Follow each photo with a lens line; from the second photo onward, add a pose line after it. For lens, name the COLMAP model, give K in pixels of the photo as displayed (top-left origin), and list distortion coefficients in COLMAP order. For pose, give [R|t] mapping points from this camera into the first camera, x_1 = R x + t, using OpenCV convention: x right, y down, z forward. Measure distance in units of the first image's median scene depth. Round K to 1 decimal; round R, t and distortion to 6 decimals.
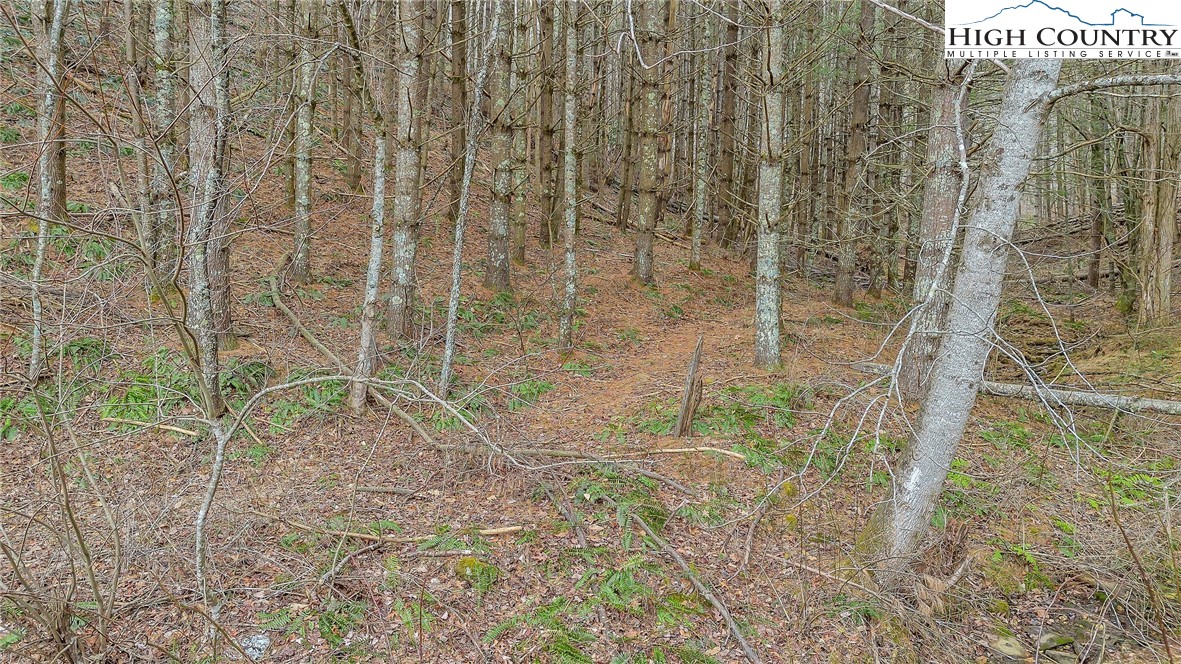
lens RADIAL K [[846.6, 0, 585.4], [0, 846.6, 329.7], [0, 0, 1]] dist [0.091695, -0.103714]
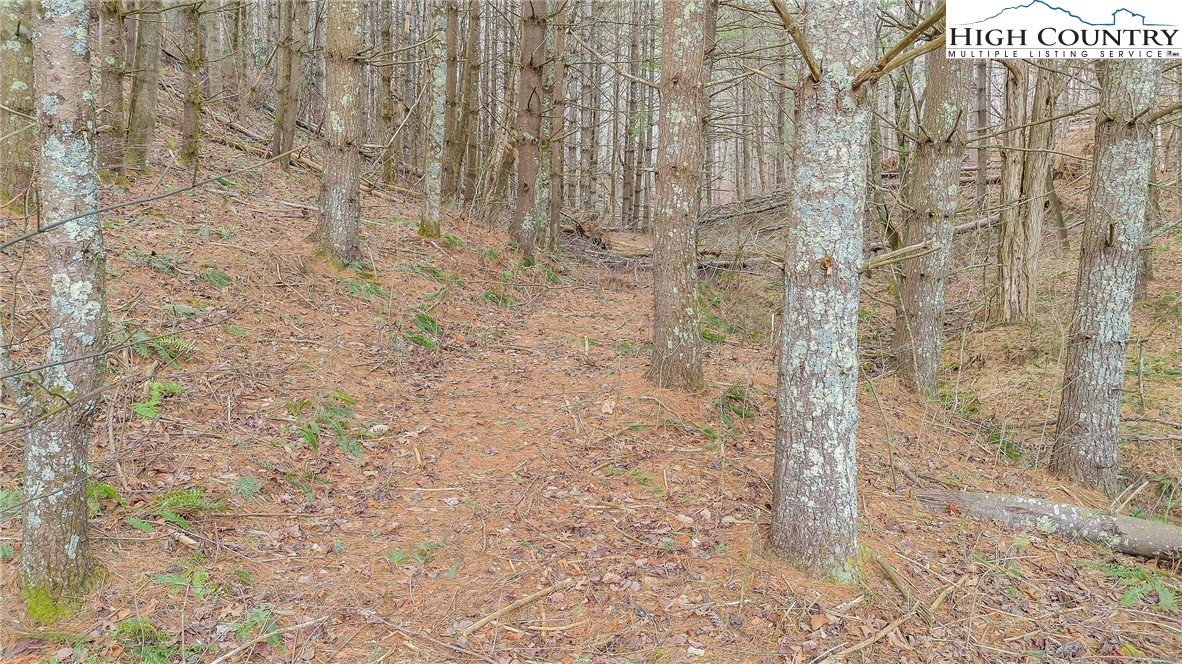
lens RADIAL K [[847.3, 0, 585.9], [0, 847.3, 329.7], [0, 0, 1]] dist [0.091695, -0.103714]
pose [[0.925356, -0.019285, 0.378609, 0.020897], [0.005960, 0.999322, 0.036335, -0.047245], [-0.379053, -0.031366, 0.924843, 0.716850]]
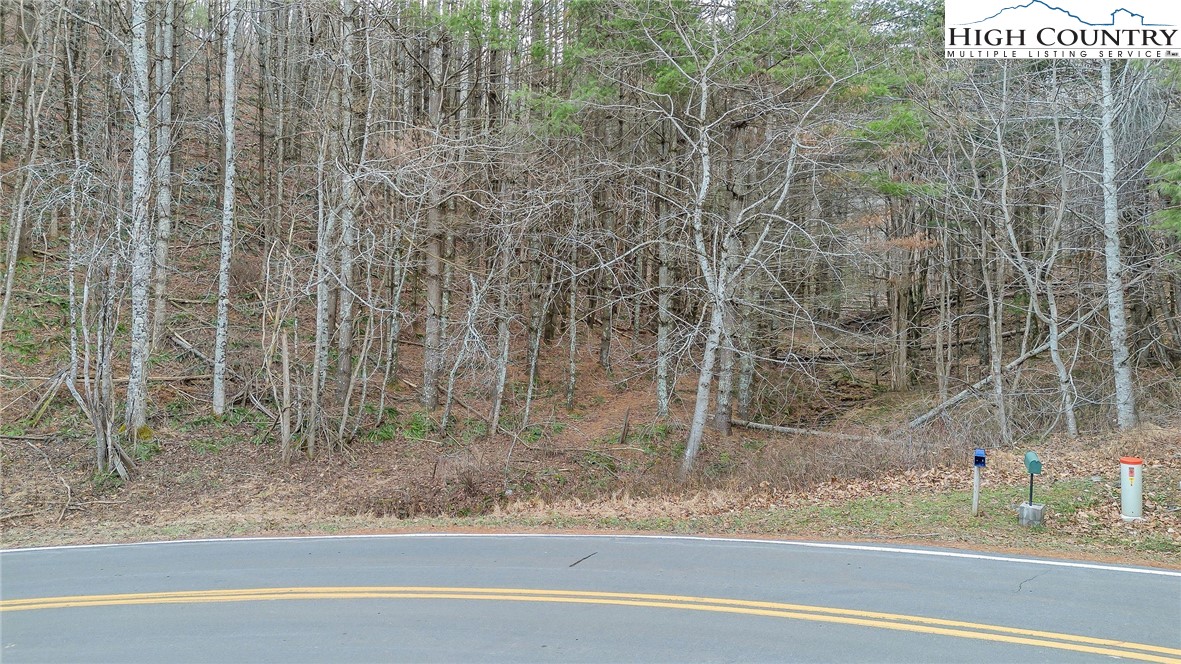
lens RADIAL K [[846.6, 0, 585.4], [0, 846.6, 329.7], [0, 0, 1]] dist [0.091695, -0.103714]
pose [[0.998703, 0.005077, 0.050661, -0.098187], [-0.002722, 0.998918, -0.046433, -0.077886], [-0.050842, 0.046235, 0.997636, -1.195869]]
